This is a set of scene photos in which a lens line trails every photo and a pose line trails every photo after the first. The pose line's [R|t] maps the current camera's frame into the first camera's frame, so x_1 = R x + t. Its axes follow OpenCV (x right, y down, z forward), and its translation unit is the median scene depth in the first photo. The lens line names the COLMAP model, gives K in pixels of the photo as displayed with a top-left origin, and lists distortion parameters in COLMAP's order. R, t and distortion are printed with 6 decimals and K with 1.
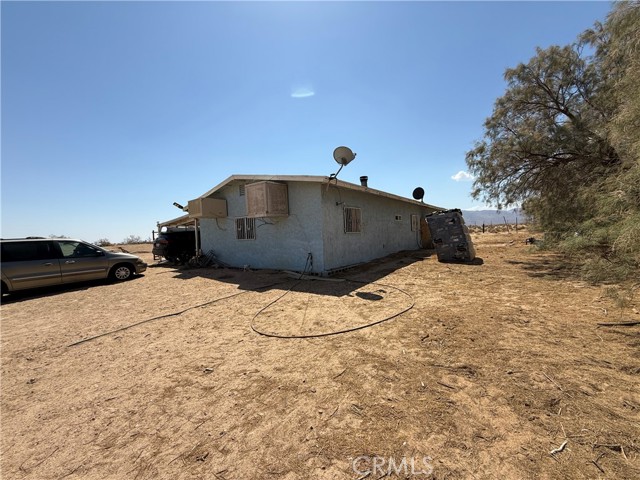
lens RADIAL K [[258.3, 0, 320.0], [0, 258.3, 240.0], [0, 0, 1]] dist [0.000571, 0.000047]
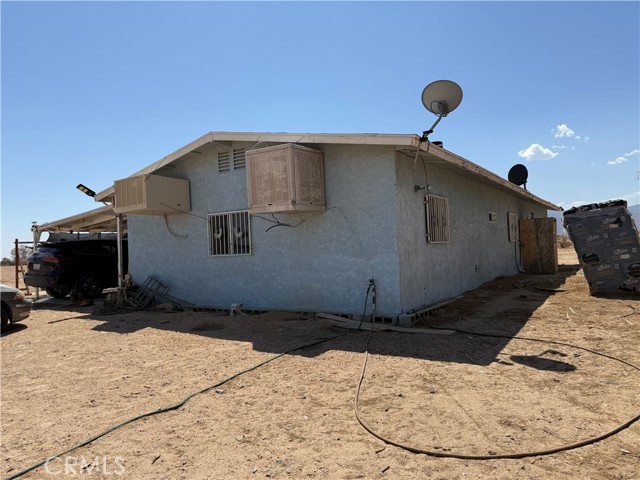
lens RADIAL K [[450.5, 0, 320.0], [0, 450.5, 240.0], [0, 0, 1]] dist [0.085598, -0.120945]
pose [[0.997476, 0.004356, 0.070873, -0.205270], [-0.001272, 0.999052, -0.043508, 0.008885], [-0.070995, 0.043308, 0.996536, 0.078488]]
